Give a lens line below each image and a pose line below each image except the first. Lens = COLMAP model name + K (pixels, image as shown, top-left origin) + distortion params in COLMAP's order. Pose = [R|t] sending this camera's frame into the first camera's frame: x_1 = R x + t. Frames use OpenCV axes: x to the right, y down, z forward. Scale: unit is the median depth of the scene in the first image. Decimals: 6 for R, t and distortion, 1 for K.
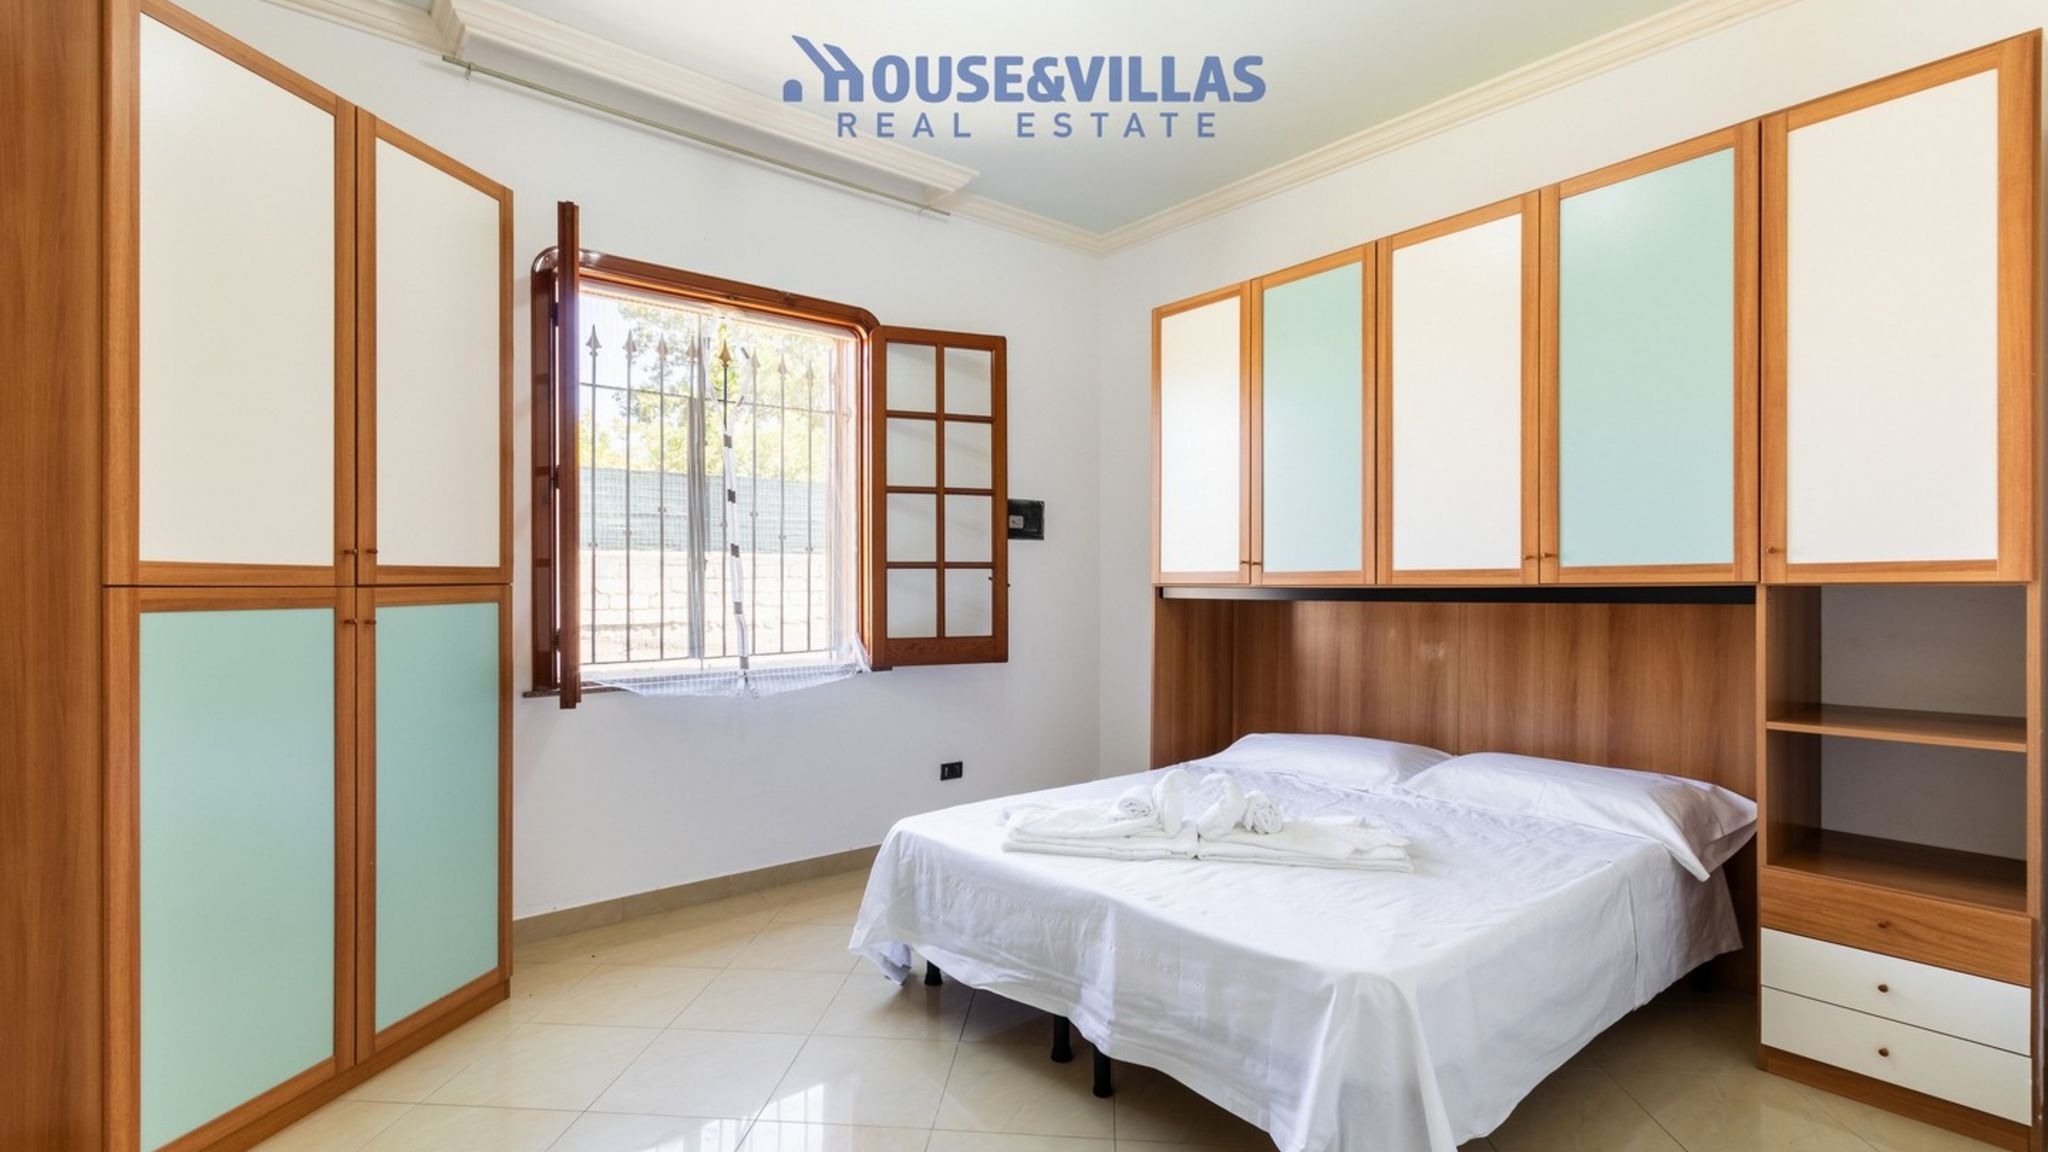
lens RADIAL K [[955.4, 0, 1023.3], [0, 955.4, 607.9], [0, 0, 1]] dist [0.000275, 0.000116]
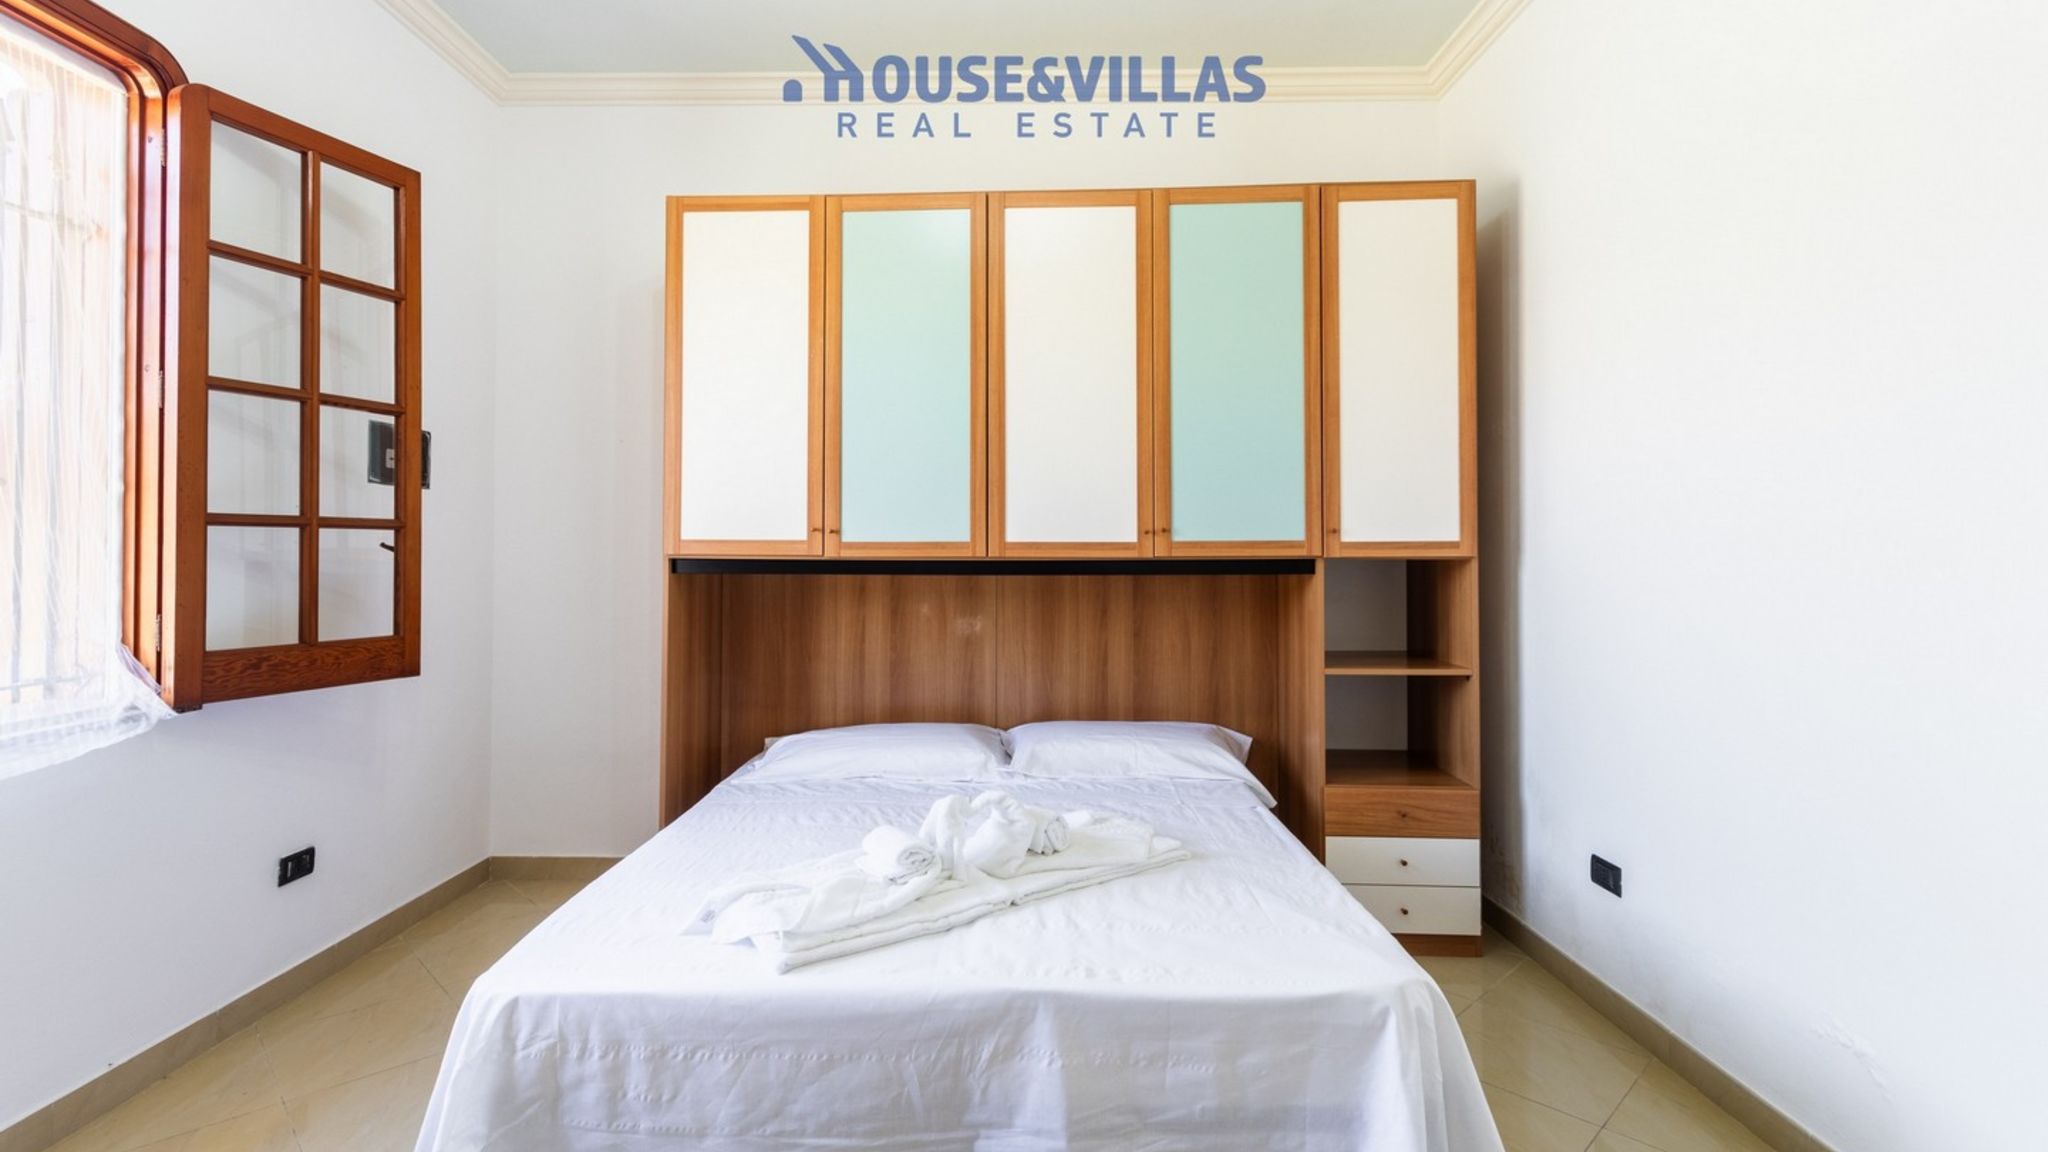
lens RADIAL K [[953.6, 0, 1017.0], [0, 953.6, 553.4], [0, 0, 1]] dist [0.002888, 0.000631]
pose [[0.660569, 0.006211, 0.750740, -0.330939], [0.015091, 0.999654, -0.021548, -0.007838], [-0.750614, 0.025563, 0.660246, 0.381809]]
